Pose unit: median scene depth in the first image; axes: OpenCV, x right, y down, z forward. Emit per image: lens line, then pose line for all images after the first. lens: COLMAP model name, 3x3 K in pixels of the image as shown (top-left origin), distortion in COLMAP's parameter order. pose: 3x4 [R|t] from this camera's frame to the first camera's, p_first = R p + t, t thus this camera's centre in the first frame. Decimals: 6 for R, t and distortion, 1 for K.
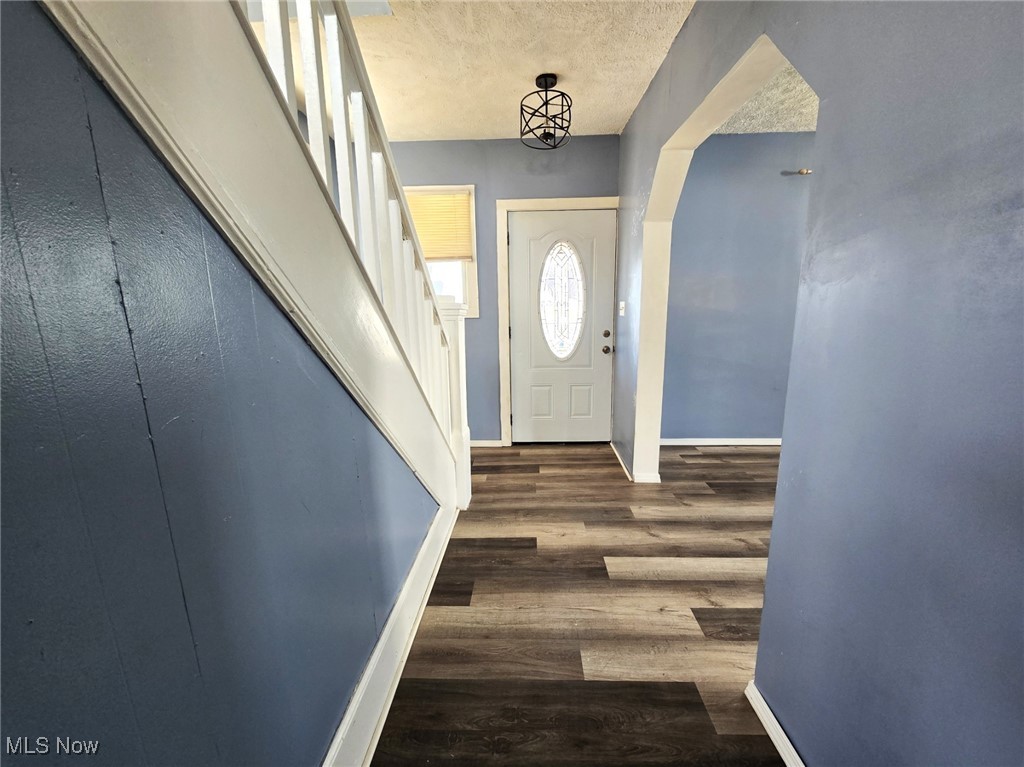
lens RADIAL K [[411.7, 0, 512.0], [0, 411.7, 383.5], [0, 0, 1]] dist [-0.000561, -0.000017]
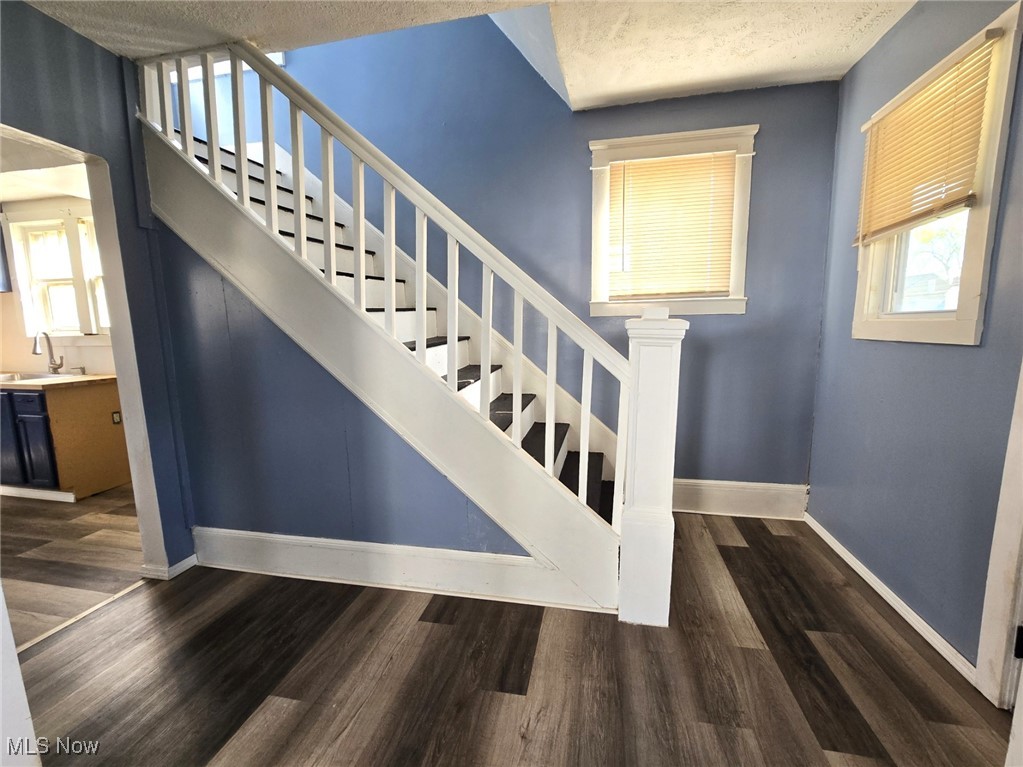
lens RADIAL K [[418.2, 0, 516.9], [0, 418.2, 385.7], [0, 0, 1]] dist [-0.003354, -0.000272]
pose [[-0.143847, 0.157766, -0.976943, 0.649430], [-0.161832, 0.970170, 0.180501, -0.204341], [0.976278, 0.184066, -0.114024, 1.050246]]
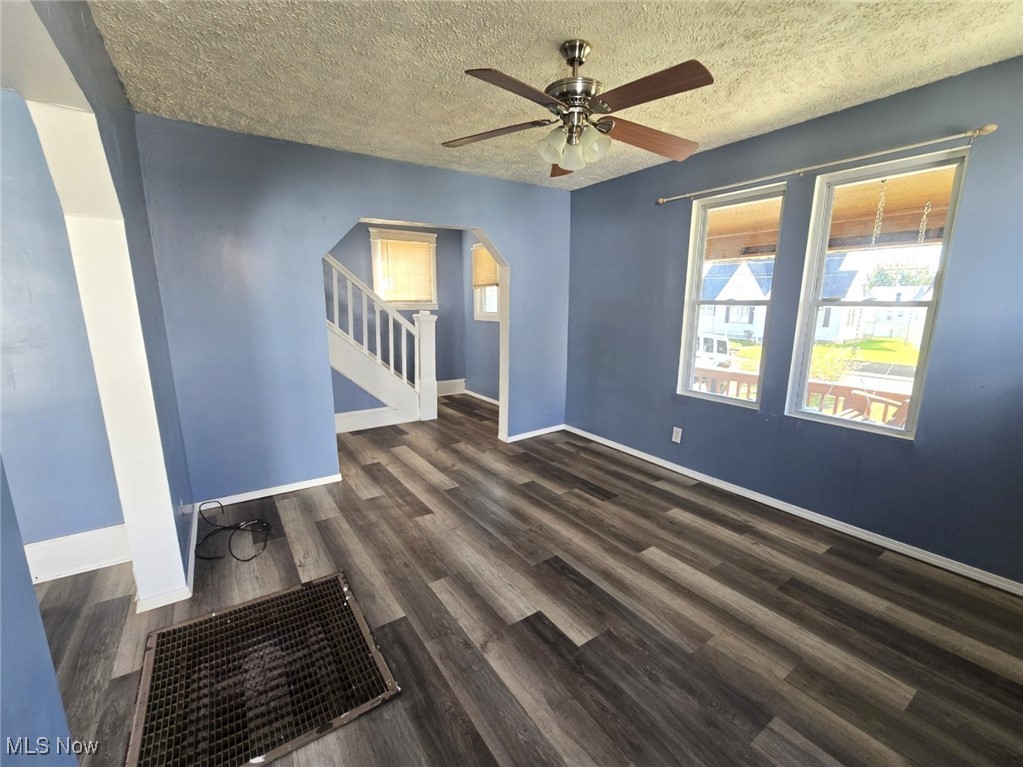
lens RADIAL K [[418.2, 0, 516.9], [0, 418.2, 385.7], [0, 0, 1]] dist [-0.003354, -0.000272]
pose [[0.615981, 0.177811, -0.767431, 2.036595], [-0.160136, 0.982116, 0.099020, -0.149570], [0.771313, 0.061899, 0.633438, 0.112875]]
